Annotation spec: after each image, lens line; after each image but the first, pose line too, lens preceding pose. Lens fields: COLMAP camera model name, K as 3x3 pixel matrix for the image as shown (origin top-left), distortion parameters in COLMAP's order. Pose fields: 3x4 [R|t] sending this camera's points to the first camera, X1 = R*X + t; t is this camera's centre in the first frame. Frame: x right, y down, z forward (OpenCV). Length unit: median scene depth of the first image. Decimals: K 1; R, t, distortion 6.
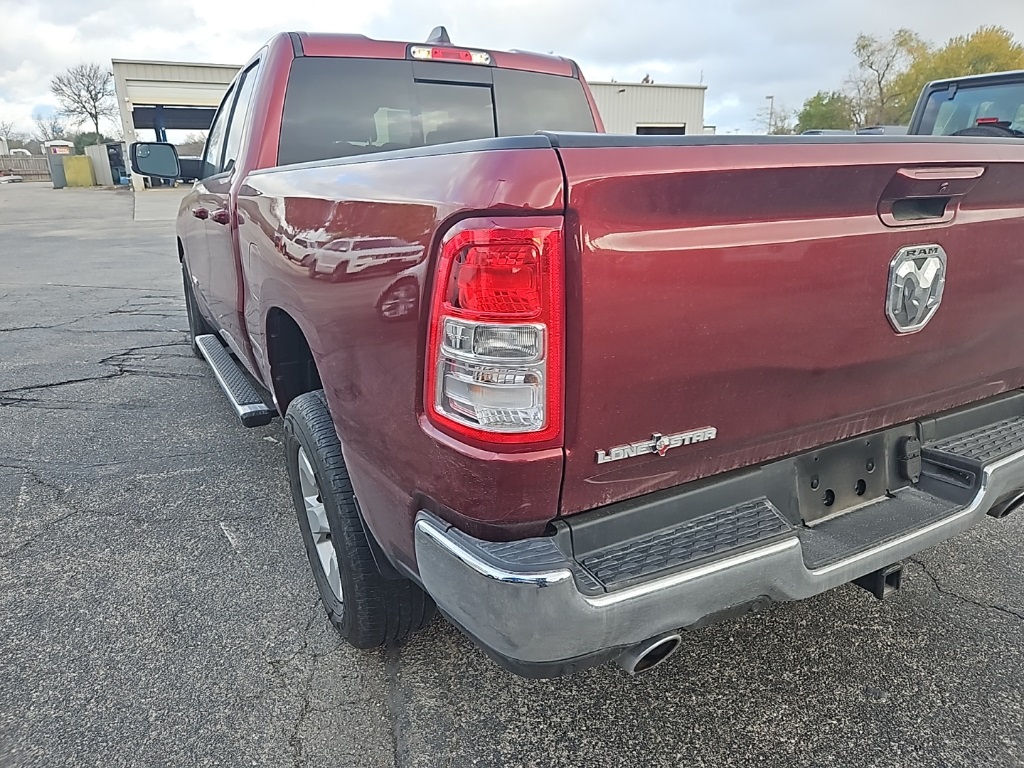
lens RADIAL K [[685.2, 0, 520.8], [0, 685.2, 390.7], [0, 0, 1]] dist [0.063839, -0.053526]
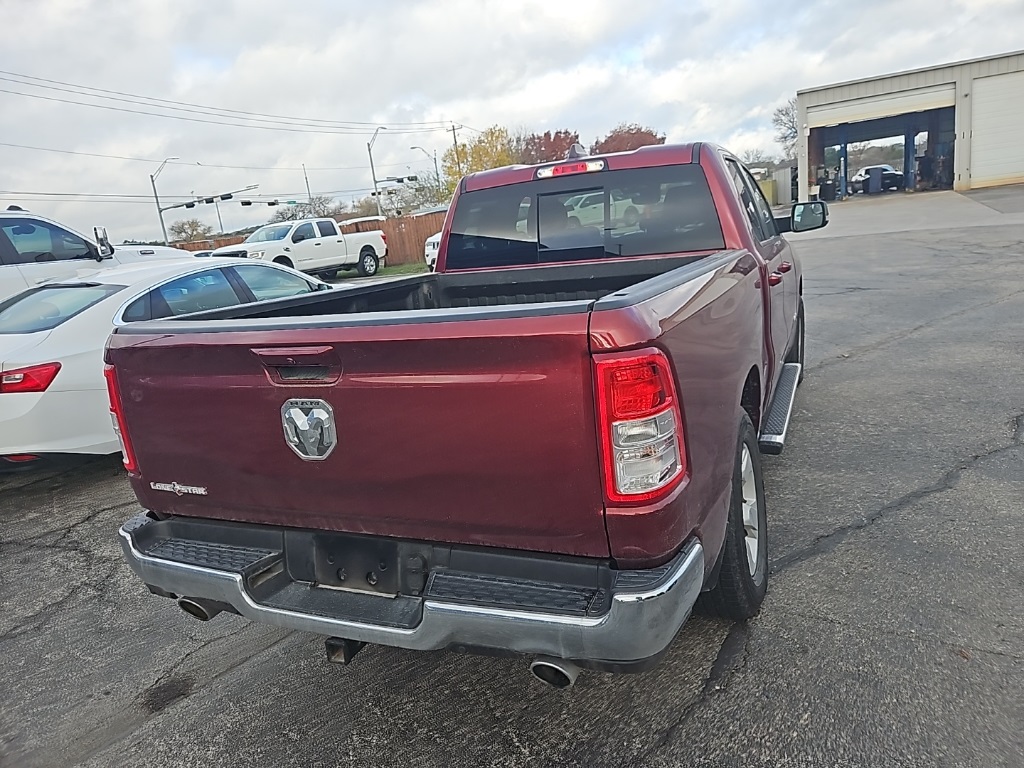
lens RADIAL K [[685.2, 0, 519.5], [0, 685.2, 378.7], [0, 0, 1]] dist [0.063839, -0.053526]
pose [[0.596205, 0.125864, -0.792905, 1.602418], [-0.143302, 0.988458, 0.049153, -0.317229], [0.789939, 0.084320, 0.607360, 0.433268]]
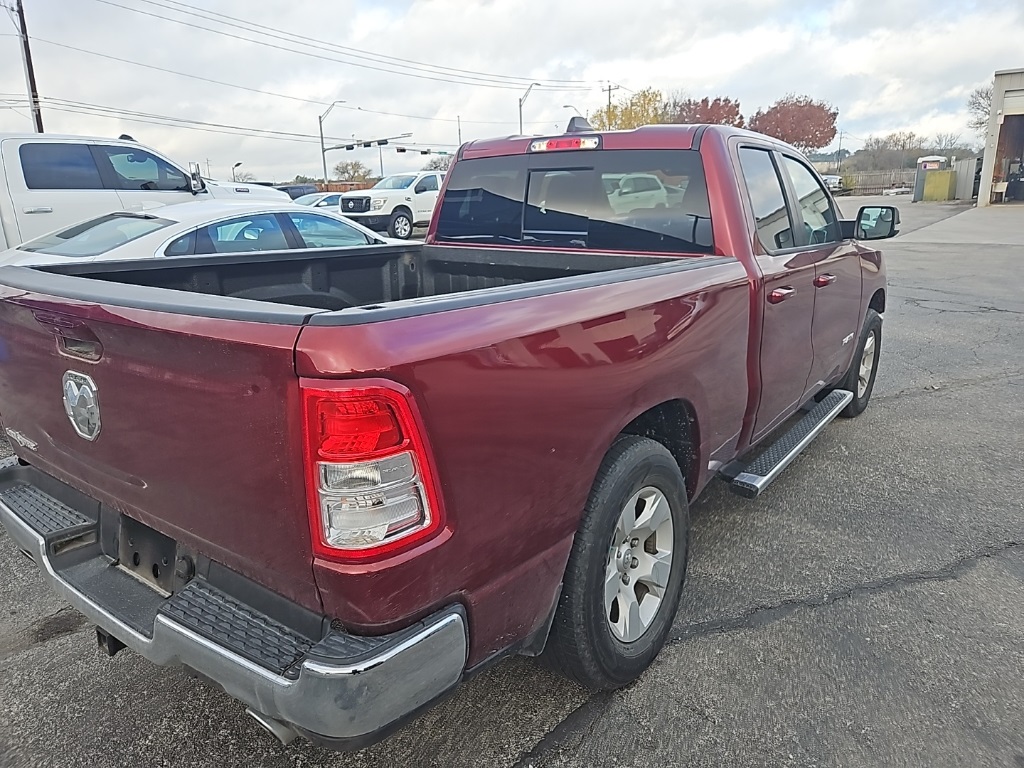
lens RADIAL K [[685.2, 0, 505.3], [0, 685.2, 373.3], [0, 0, 1]] dist [0.063839, -0.053526]
pose [[0.406596, 0.233832, -0.883178, 1.697724], [-0.263755, 0.955574, 0.131572, -0.489020], [0.874707, 0.179446, 0.450207, 0.939384]]
